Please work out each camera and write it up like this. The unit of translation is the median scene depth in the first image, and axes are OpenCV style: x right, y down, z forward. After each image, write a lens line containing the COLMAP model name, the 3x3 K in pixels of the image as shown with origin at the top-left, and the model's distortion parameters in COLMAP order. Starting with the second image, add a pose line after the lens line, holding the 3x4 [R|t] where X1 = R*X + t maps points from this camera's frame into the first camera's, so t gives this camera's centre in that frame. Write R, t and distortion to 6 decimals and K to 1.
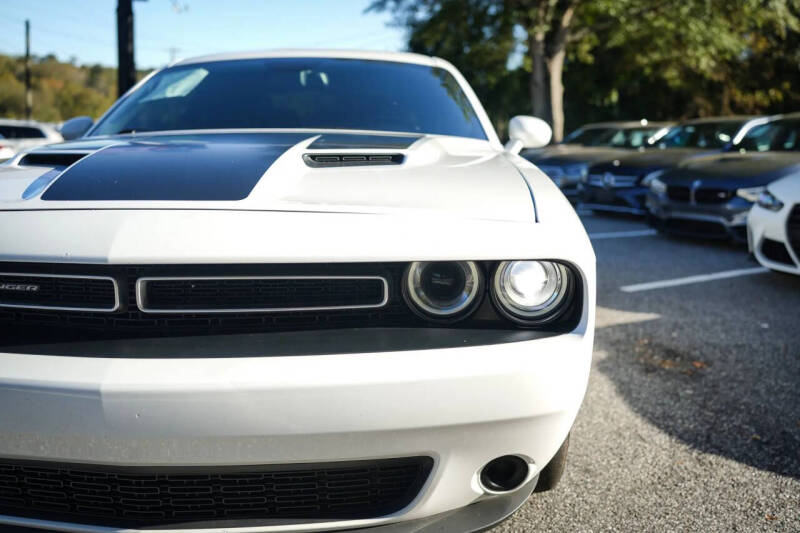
lens RADIAL K [[769.1, 0, 400.0], [0, 769.1, 266.5], [0, 0, 1]] dist [-0.202727, 0.266529]
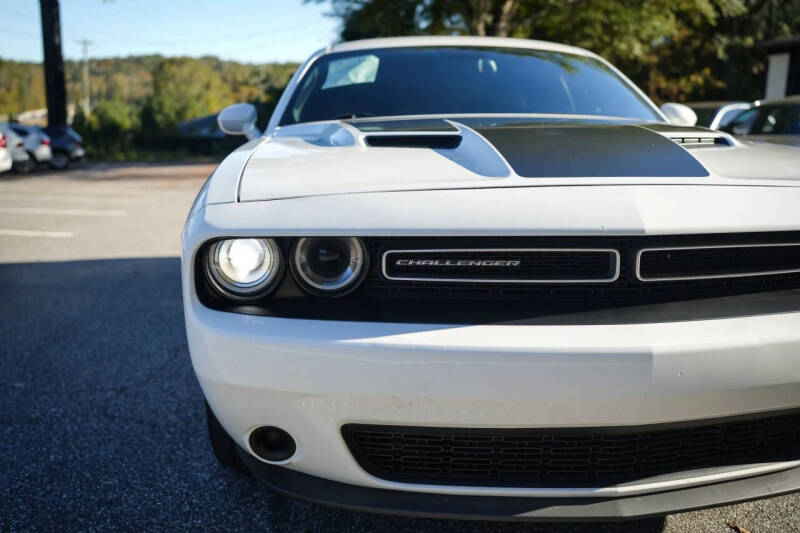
lens RADIAL K [[769.1, 0, 400.0], [0, 769.1, 266.5], [0, 0, 1]] dist [-0.202727, 0.266529]
pose [[0.993285, -0.034262, 0.110502, -0.354904], [0.032934, 0.999362, 0.013821, 0.006287], [-0.110905, -0.010089, 0.993780, -0.012632]]
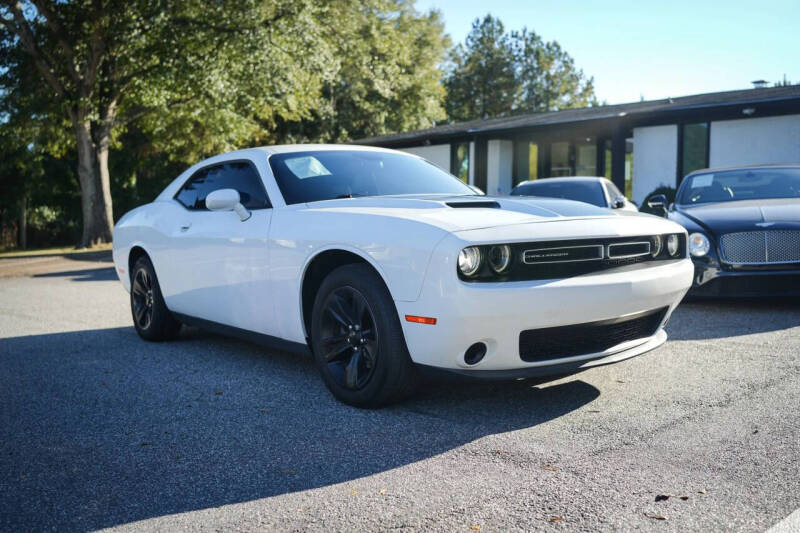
lens RADIAL K [[769.1, 0, 400.0], [0, 769.1, 266.5], [0, 0, 1]] dist [-0.202727, 0.266529]
pose [[0.768549, -0.069875, 0.635964, -1.121681], [0.138957, 0.988520, -0.059316, 0.064404], [-0.624519, 0.133958, 0.769436, -0.235278]]
